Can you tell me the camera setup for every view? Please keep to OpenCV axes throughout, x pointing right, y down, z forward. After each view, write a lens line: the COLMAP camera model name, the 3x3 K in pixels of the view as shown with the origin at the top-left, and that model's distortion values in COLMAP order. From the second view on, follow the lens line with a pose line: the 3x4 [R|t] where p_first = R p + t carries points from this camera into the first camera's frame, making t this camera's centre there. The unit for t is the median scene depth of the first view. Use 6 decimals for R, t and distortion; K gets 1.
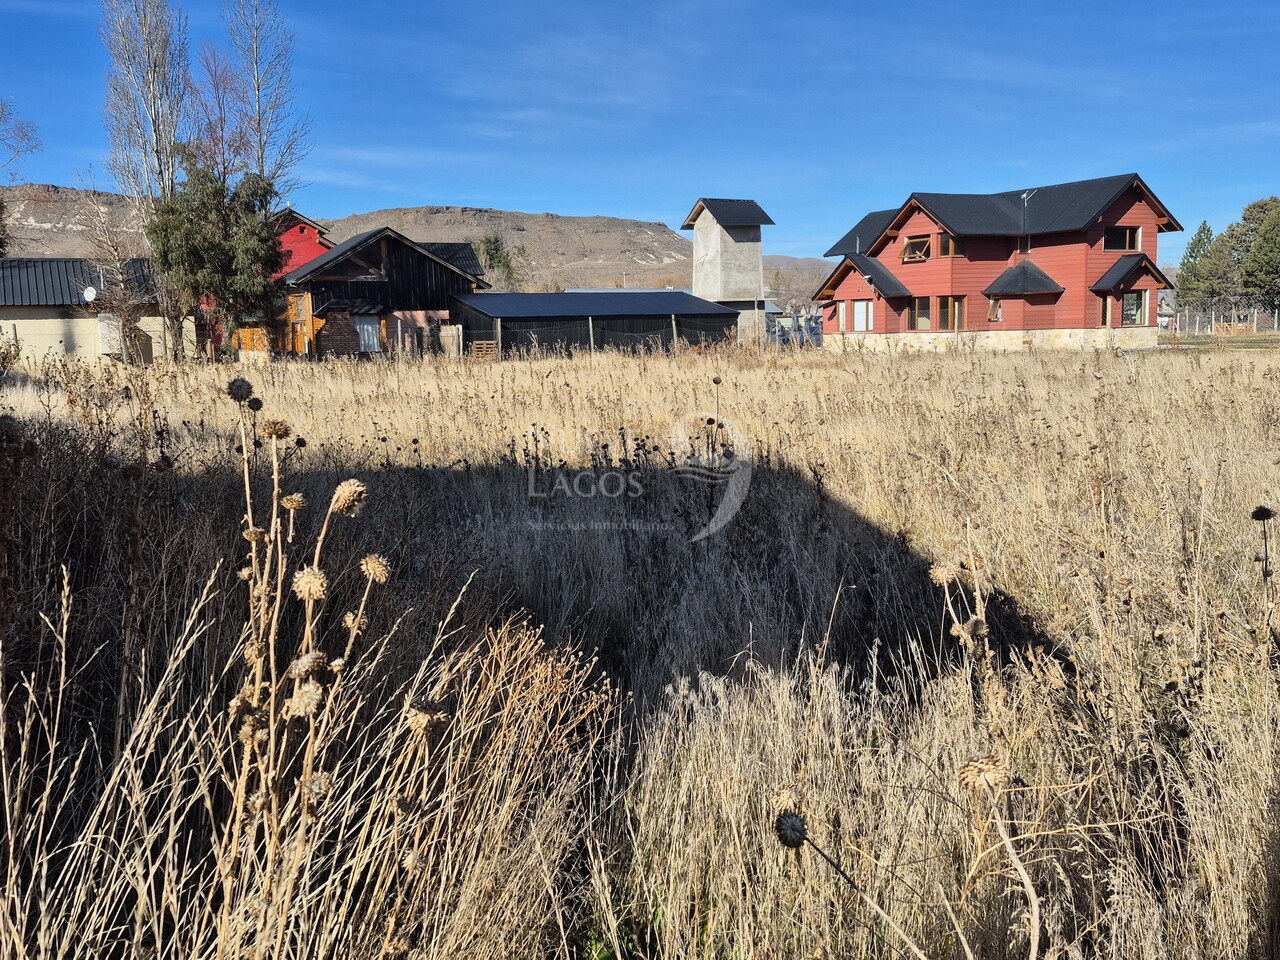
lens RADIAL K [[1166.0, 0, 641.0], [0, 1166.0, 455.1], [0, 0, 1]] dist [0.066324, 0.000000]
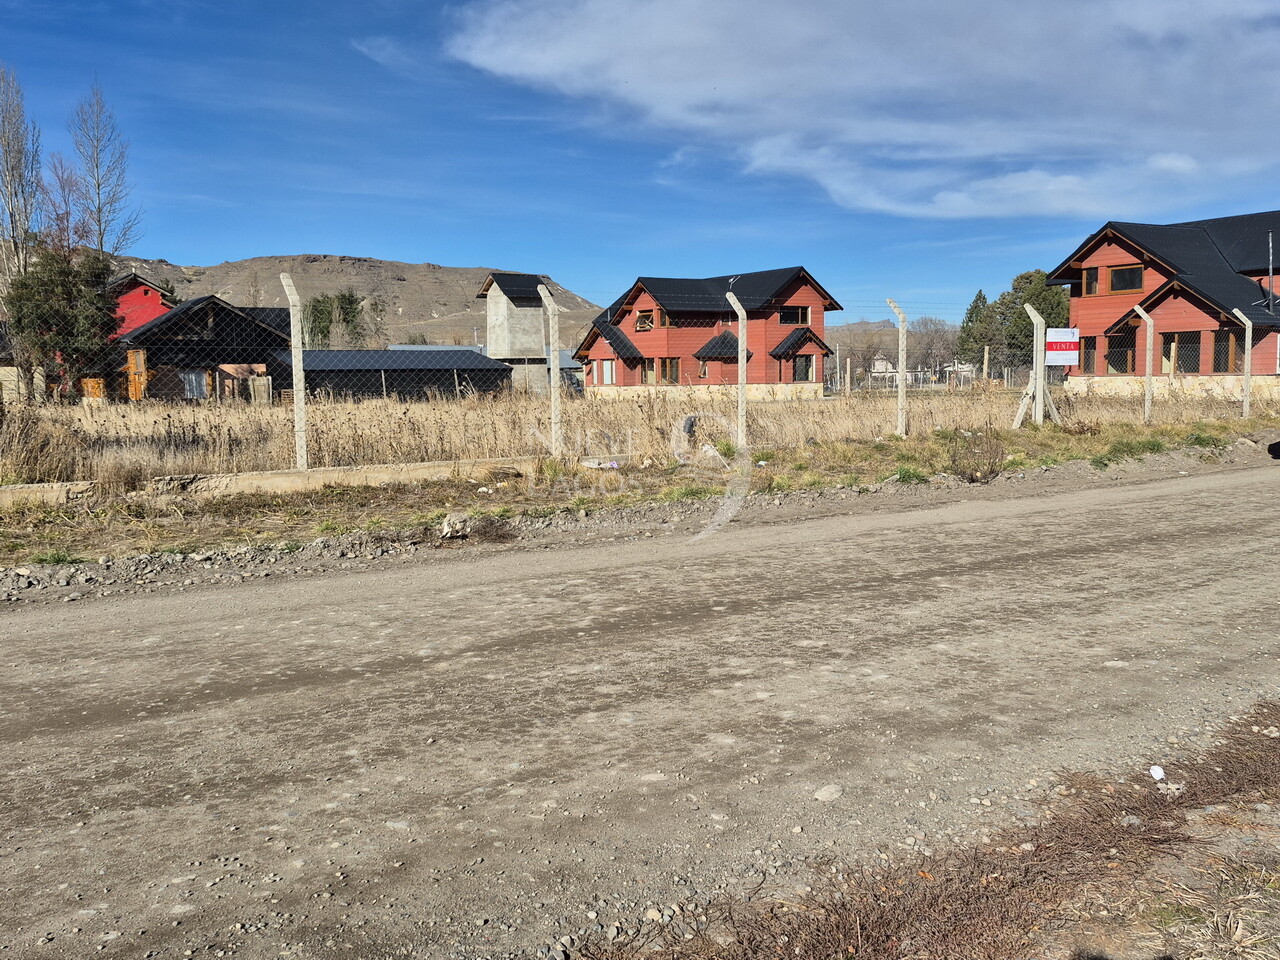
lens RADIAL K [[1166.0, 0, 652.5], [0, 1166.0, 478.0], [0, 0, 1]] dist [0.066324, 0.000000]
pose [[0.994654, -0.002940, 0.103226, 0.113433], [0.005357, 0.999718, -0.023147, 0.026461], [-0.103129, 0.023576, 0.994389, -0.268645]]
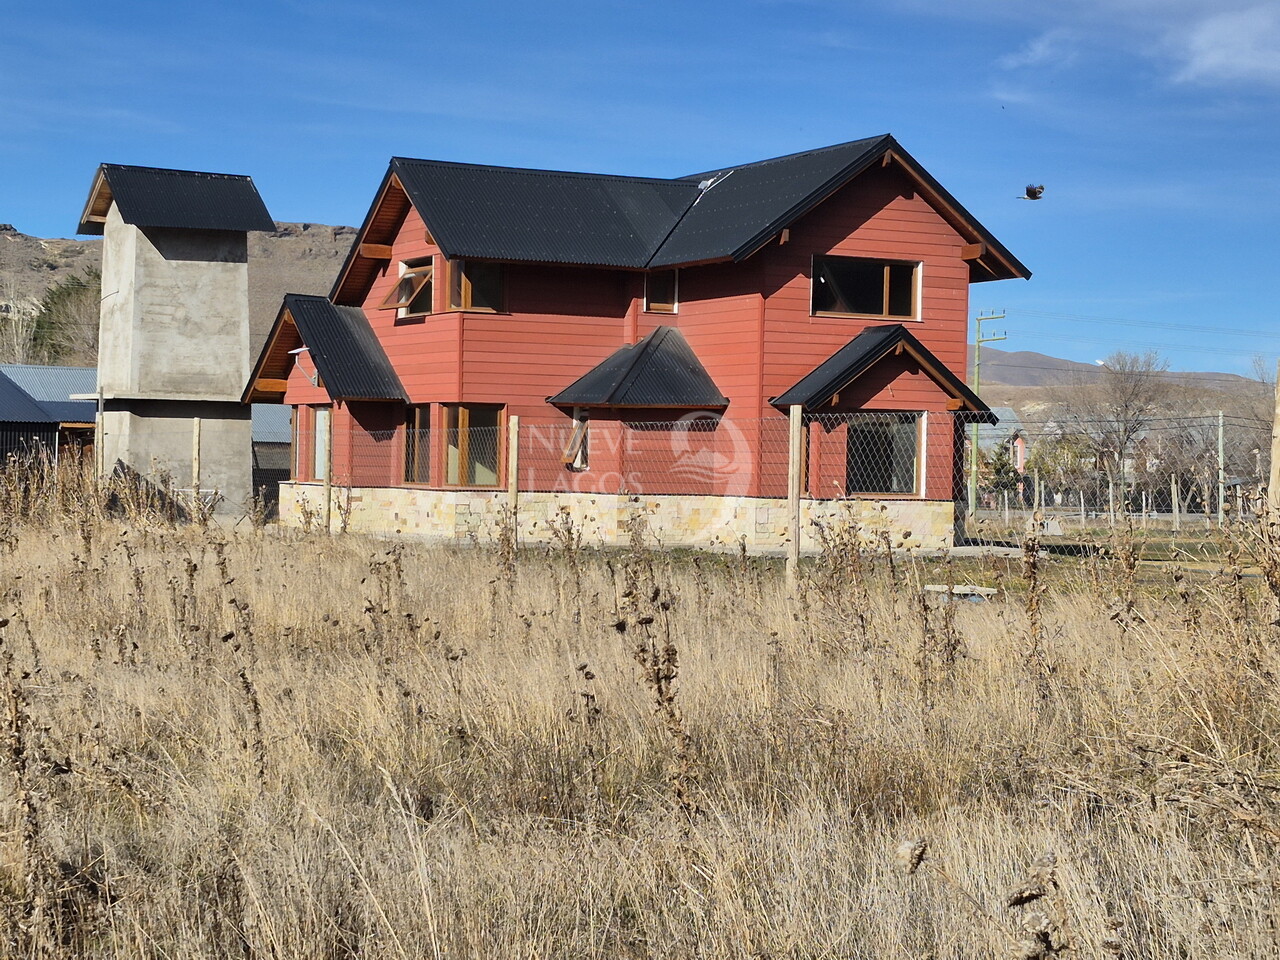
lens RADIAL K [[2312.2, 0, 685.9], [0, 2312.2, 524.4], [0, 0, 1]] dist [0.167279, 0.000000]
pose [[0.998639, 0.043679, -0.028505, 0.365585], [-0.046048, 0.995005, -0.088575, -0.023105], [0.024494, 0.089767, 0.995662, 0.182168]]
